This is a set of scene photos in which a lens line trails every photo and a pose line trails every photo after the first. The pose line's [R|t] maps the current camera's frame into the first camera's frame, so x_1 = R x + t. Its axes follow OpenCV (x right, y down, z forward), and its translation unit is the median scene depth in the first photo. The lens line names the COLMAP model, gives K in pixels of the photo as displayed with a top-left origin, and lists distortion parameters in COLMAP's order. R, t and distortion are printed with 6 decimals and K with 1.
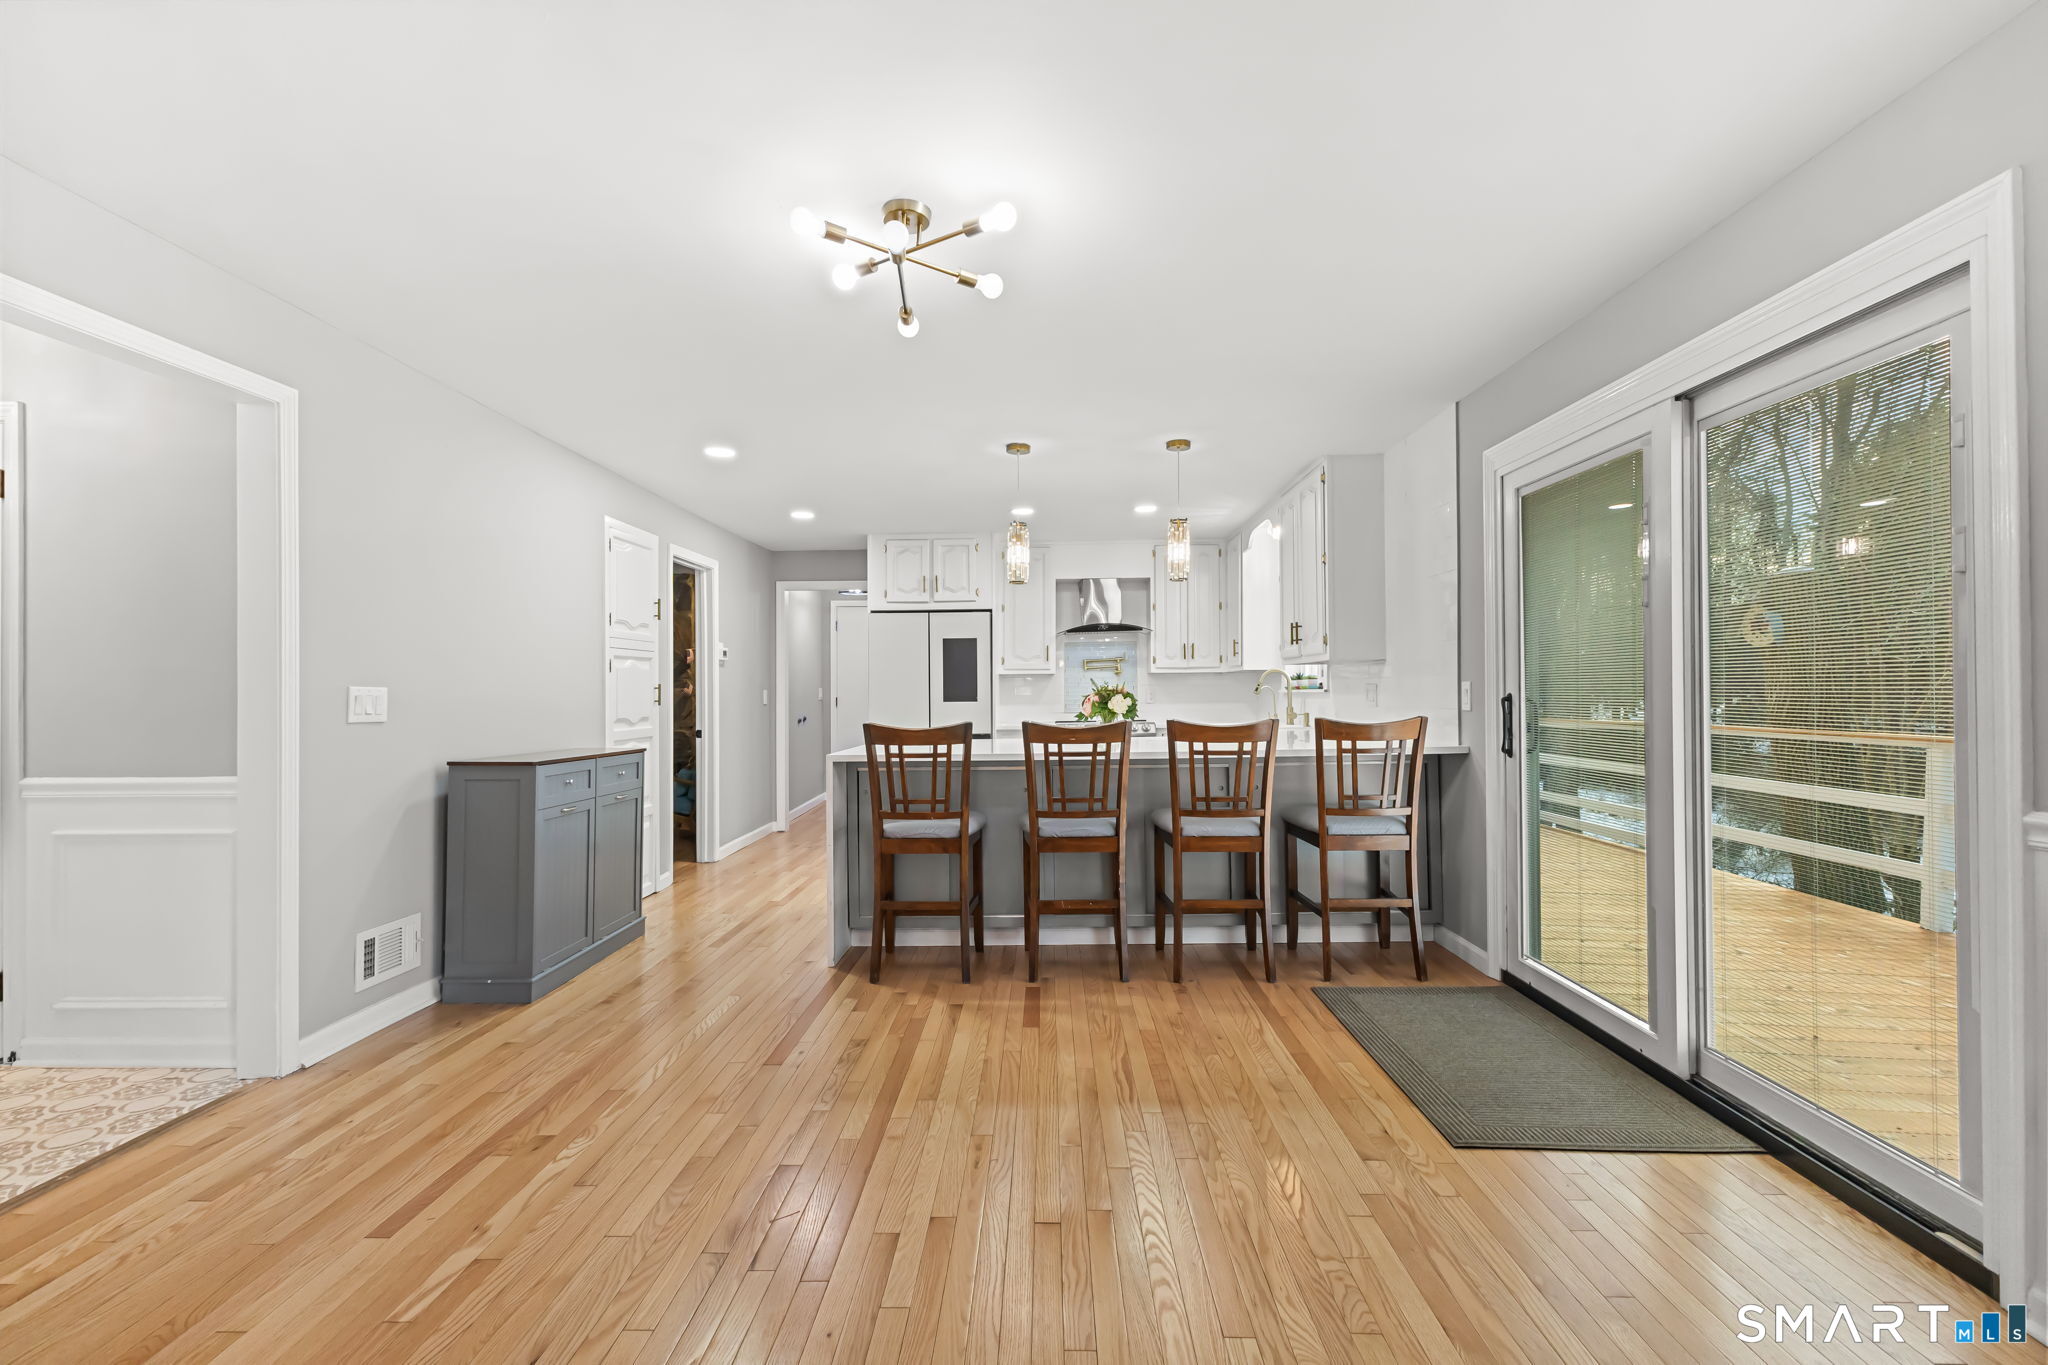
lens RADIAL K [[889.0, 0, 1015.4], [0, 889.0, 669.4], [0, 0, 1]] dist [0.005284, 0.000146]
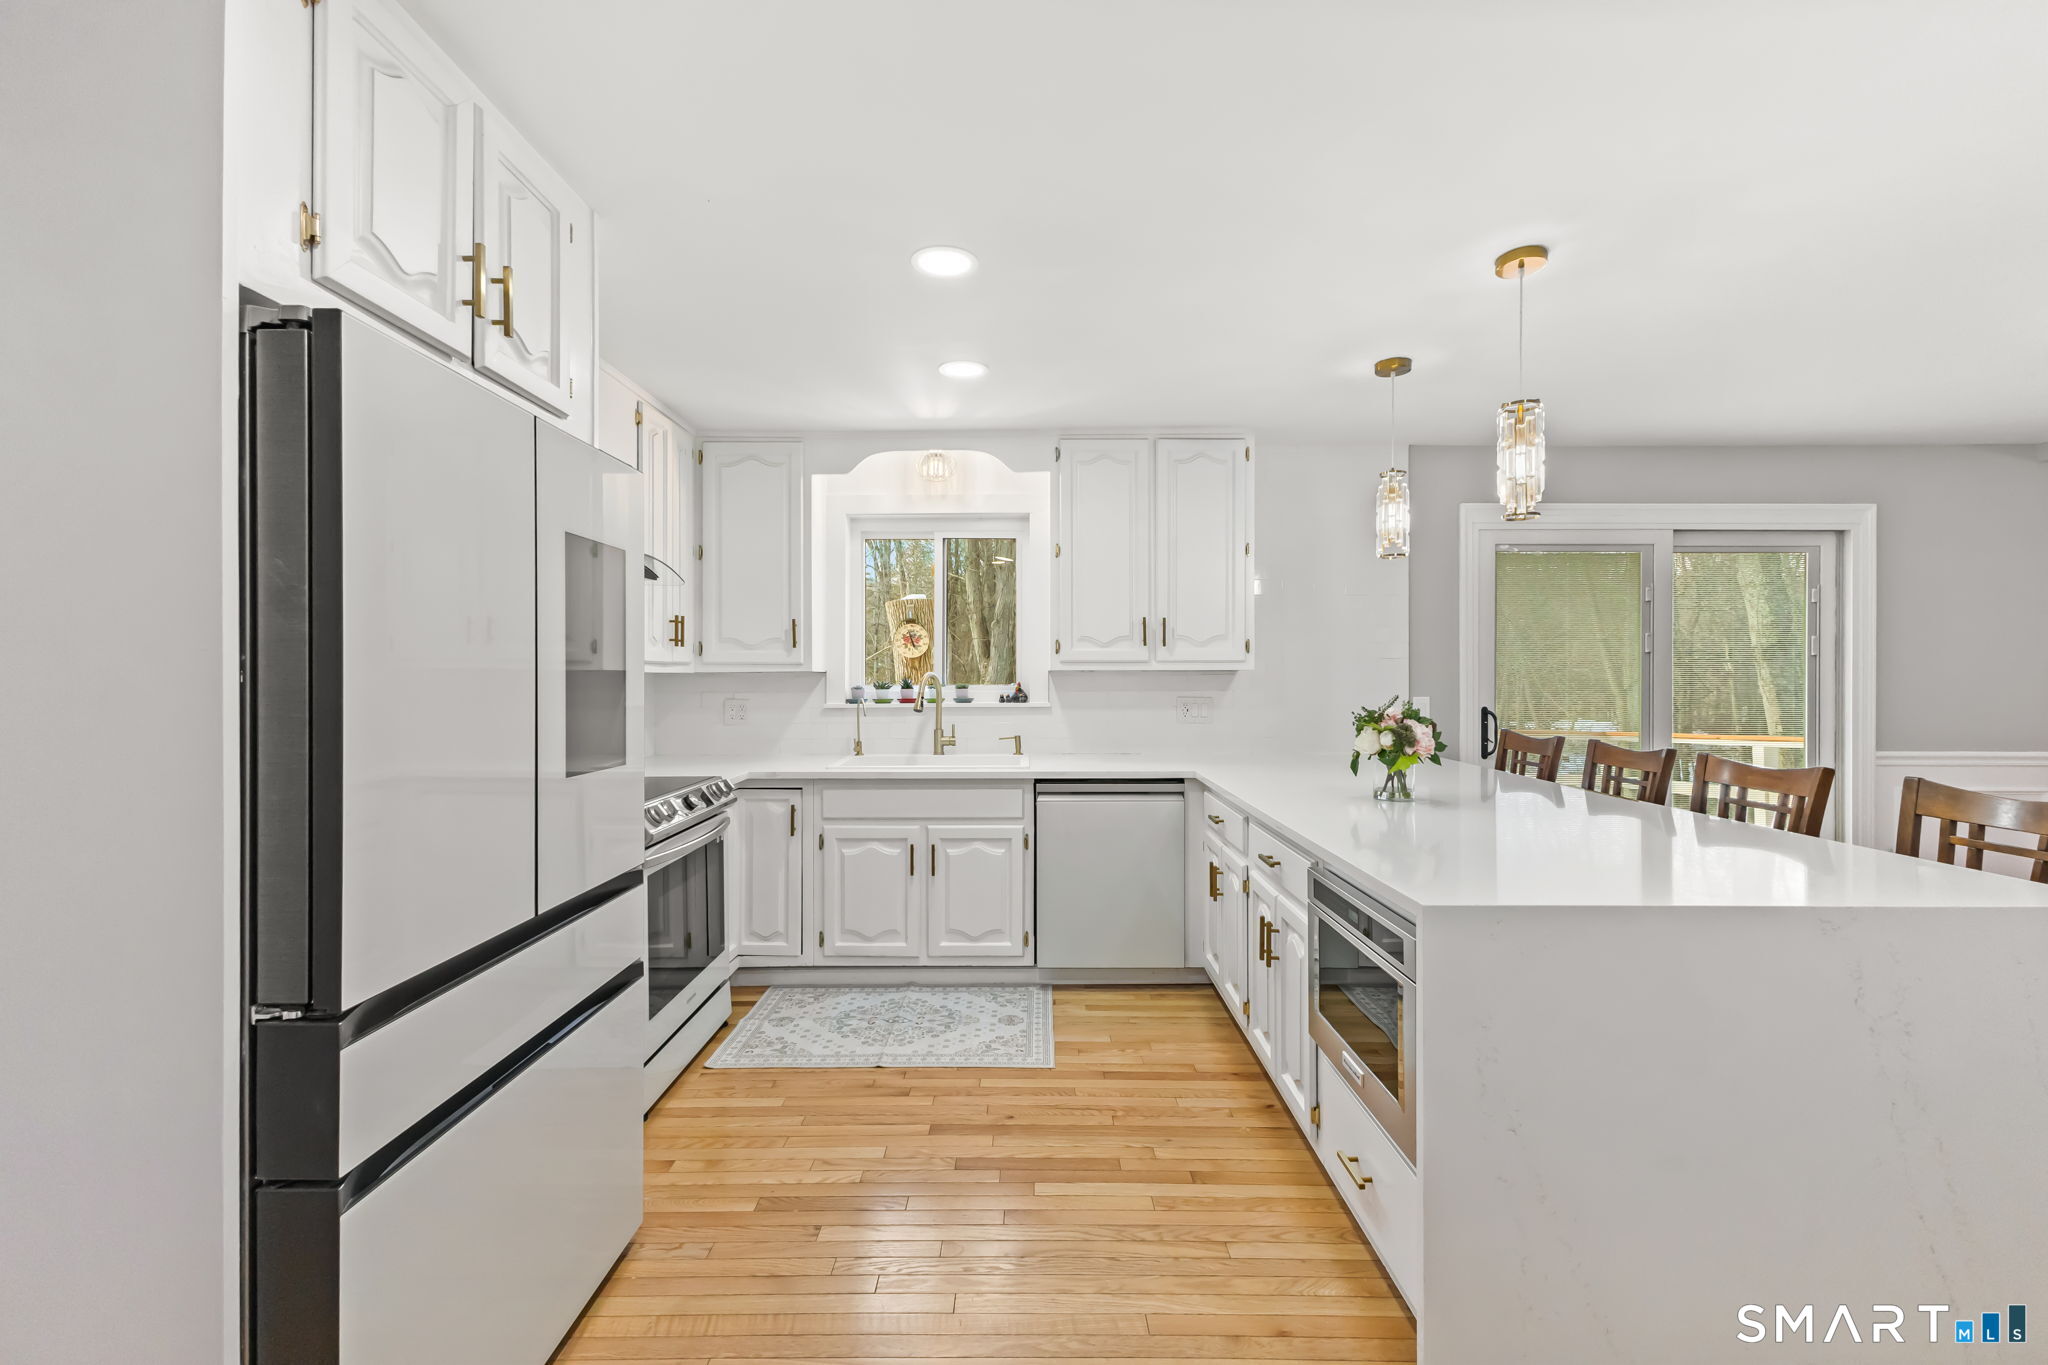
lens RADIAL K [[884.9, 0, 1024.0], [0, 884.9, 682.5], [0, 0, 1]] dist [0.002099, -0.000089]
pose [[-0.029541, 0.001168, 0.999563, -0.587310], [-0.024067, 0.999709, -0.001879, 0.009944], [-0.999274, -0.024112, -0.029505, 1.496740]]
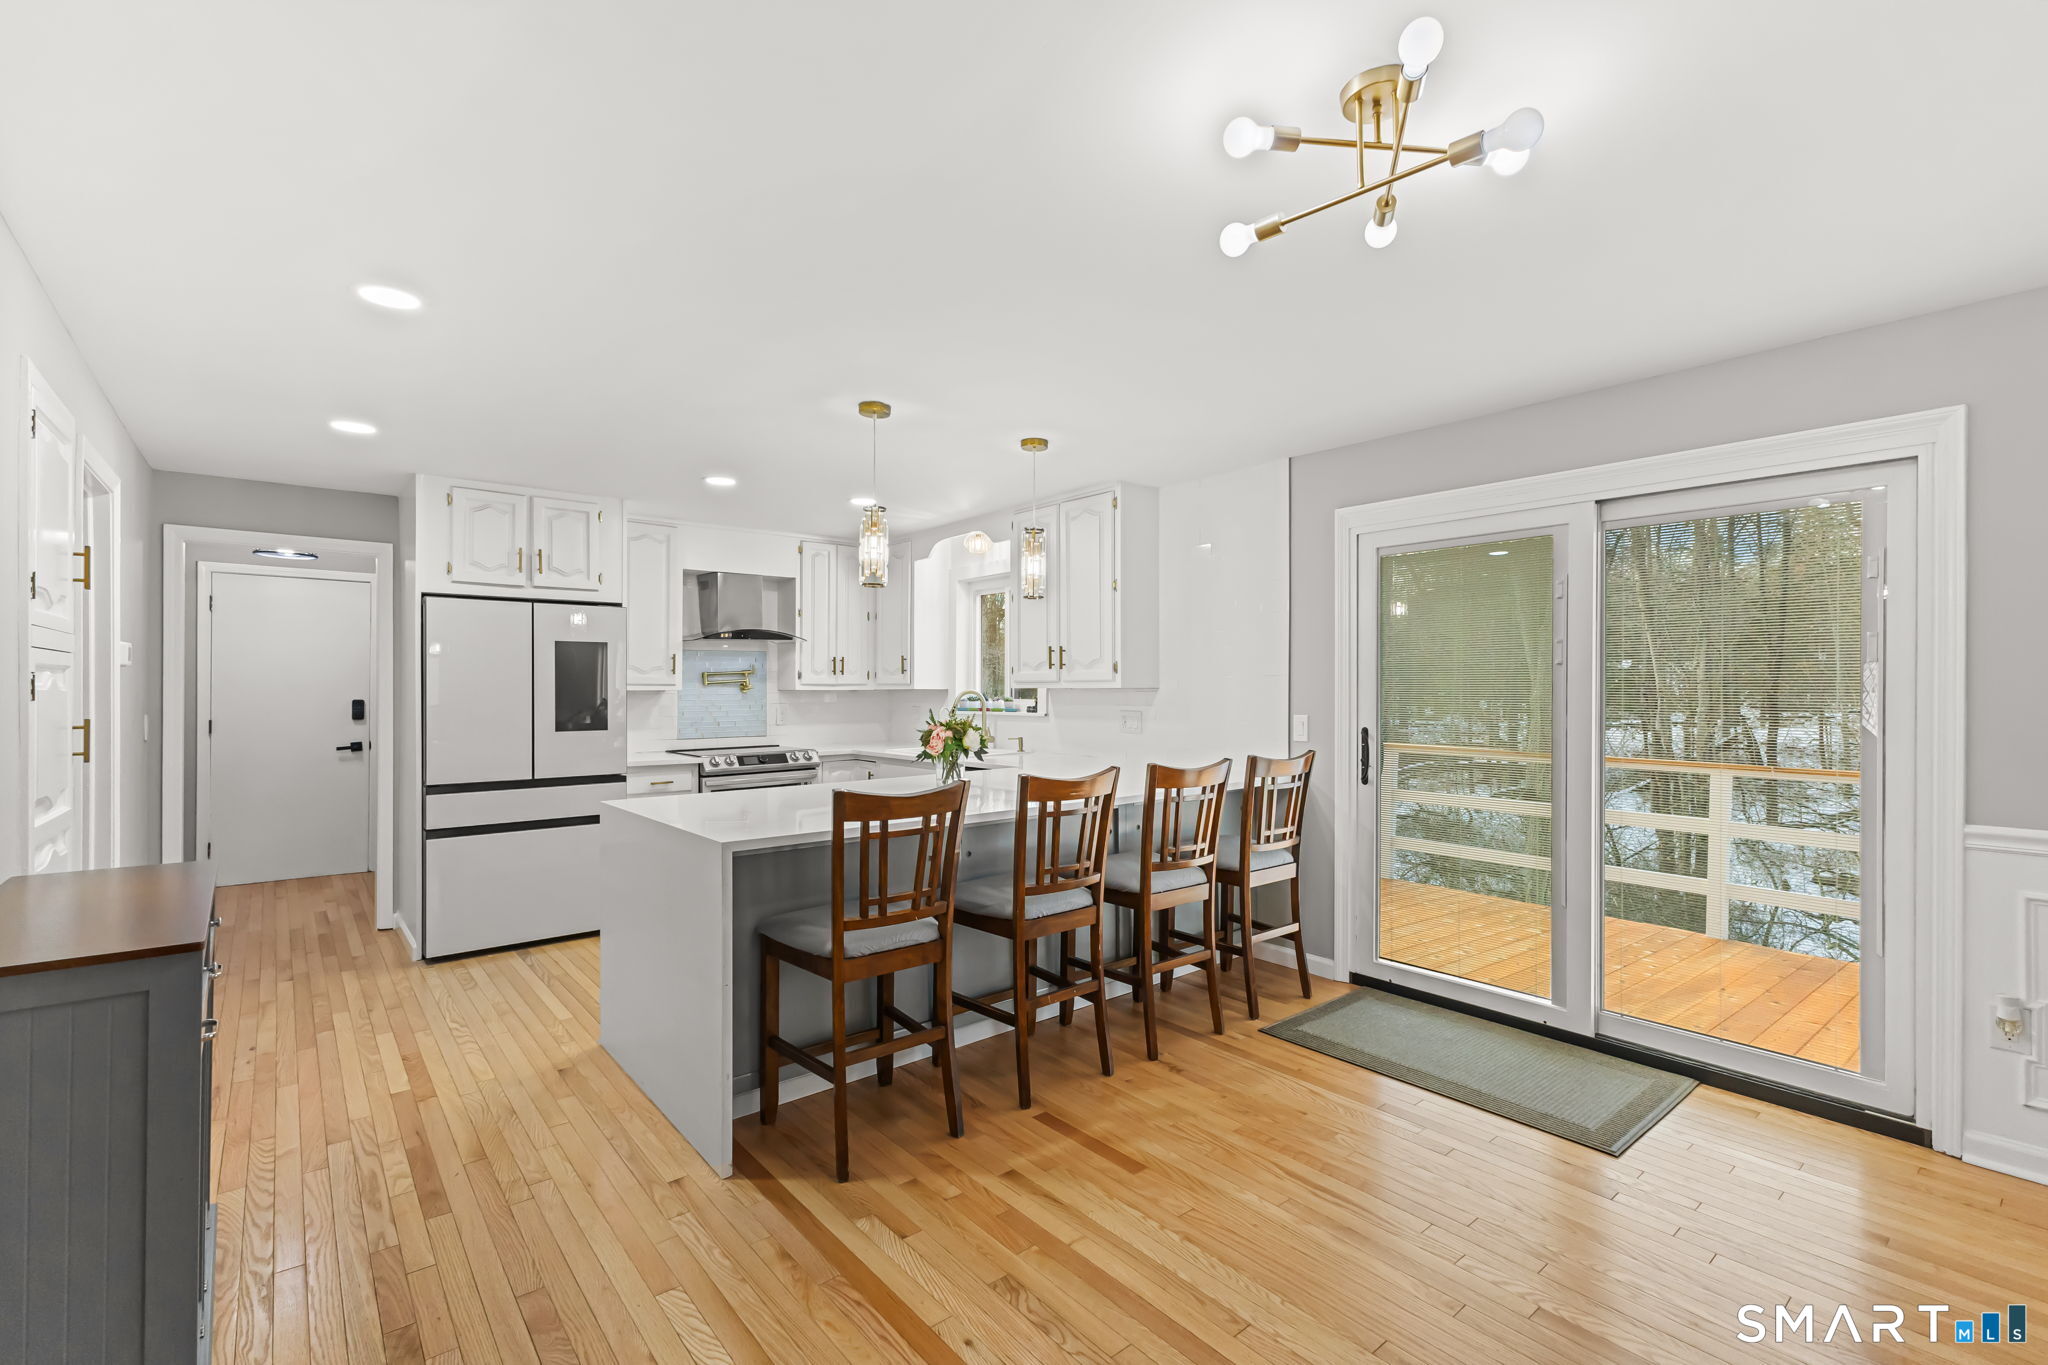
lens RADIAL K [[903.0, 0, 1024.0], [0, 903.0, 682.5], [0, 0, 1]] dist [0.006640, 0.000418]
pose [[0.751342, 0.011699, 0.659809, -0.469122], [-0.021585, 0.999744, 0.006853, -0.025451], [-0.659560, -0.019391, 0.751402, 0.377780]]
